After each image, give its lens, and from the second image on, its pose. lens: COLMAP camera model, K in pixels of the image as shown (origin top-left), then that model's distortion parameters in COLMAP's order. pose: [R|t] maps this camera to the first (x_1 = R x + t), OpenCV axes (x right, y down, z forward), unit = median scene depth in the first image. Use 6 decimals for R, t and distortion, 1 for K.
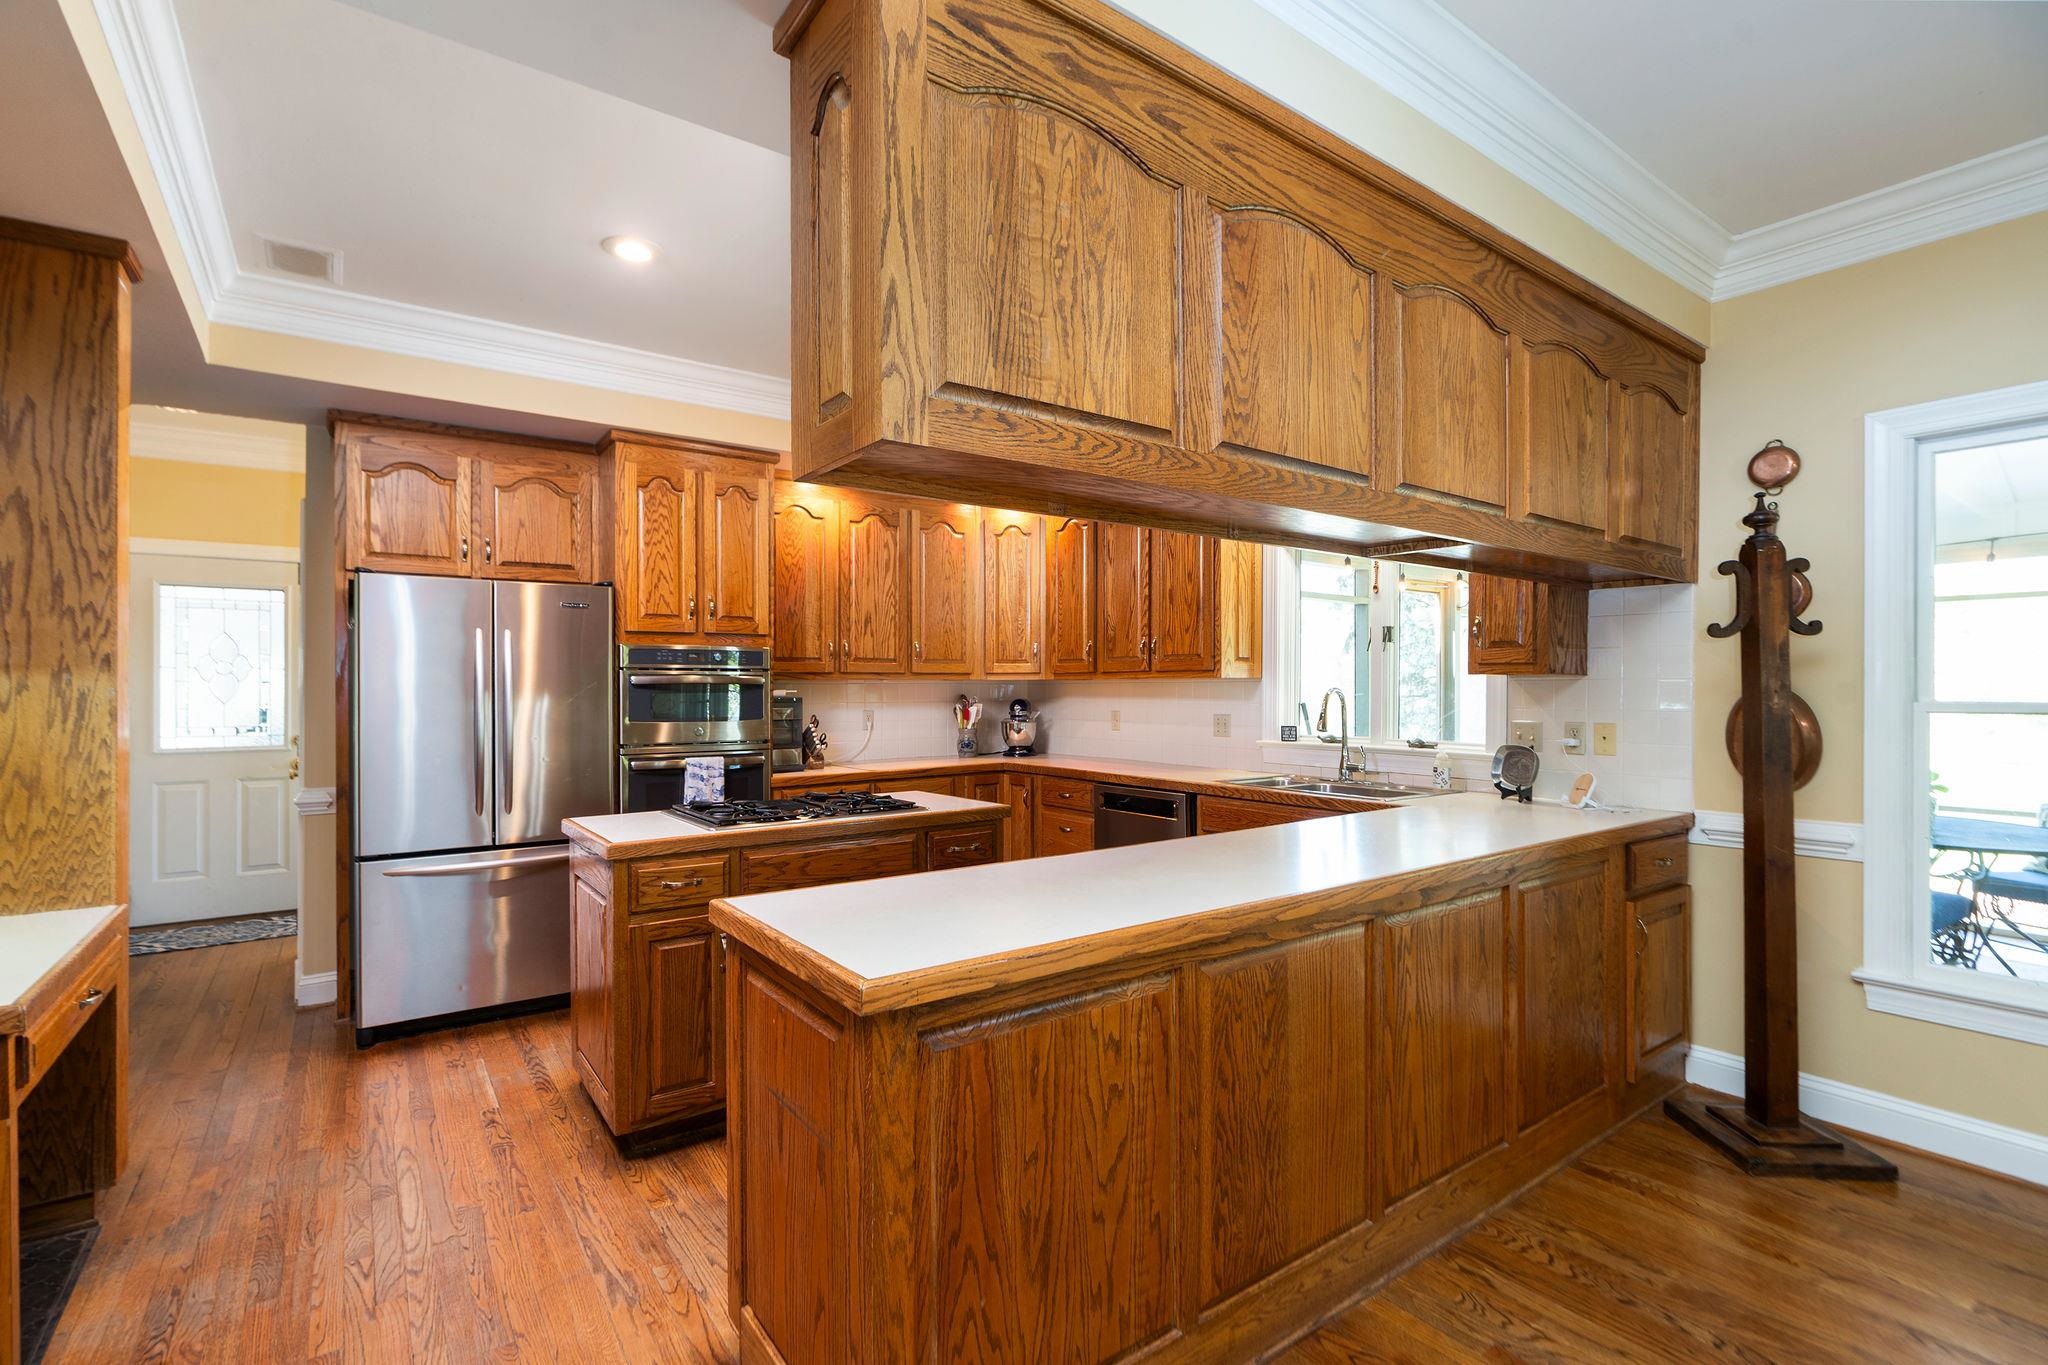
lens RADIAL K [[944.1, 0, 1021.6], [0, 944.1, 682.8], [0, 0, 1]] dist [-0.004070, 0.002257]
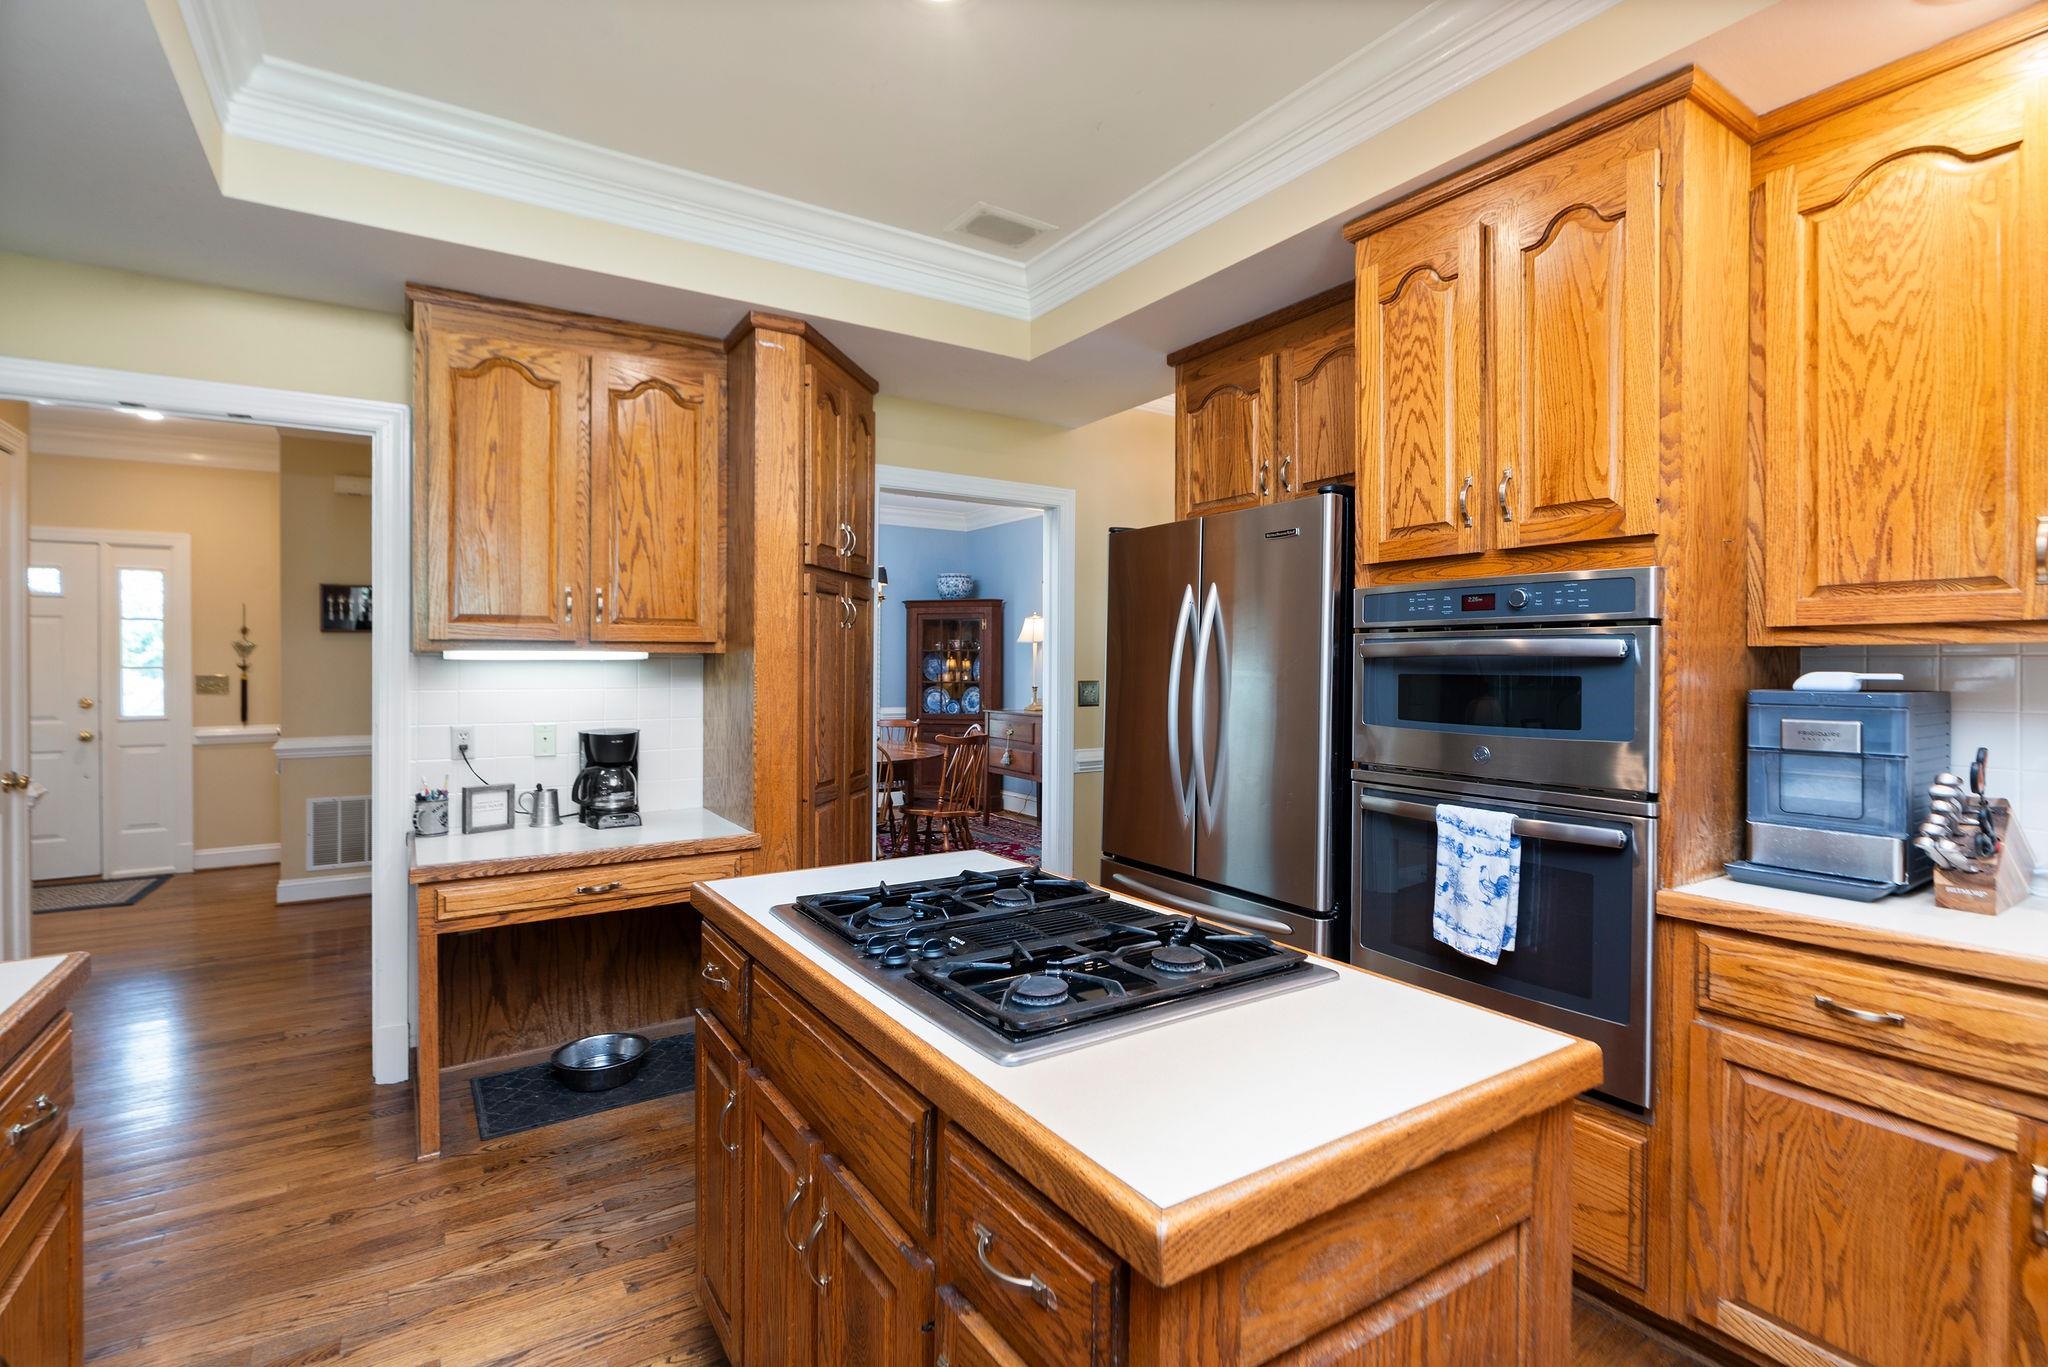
lens RADIAL K [[944.1, 0, 1009.4], [0, 944.1, 665.4], [0, 0, 1]] dist [-0.004070, 0.002257]
pose [[-0.060548, 0.000675, -0.998165, 0.160159], [0.000584, 1.000000, 0.000641, 0.005145], [0.998165, -0.000544, -0.060549, 0.800890]]
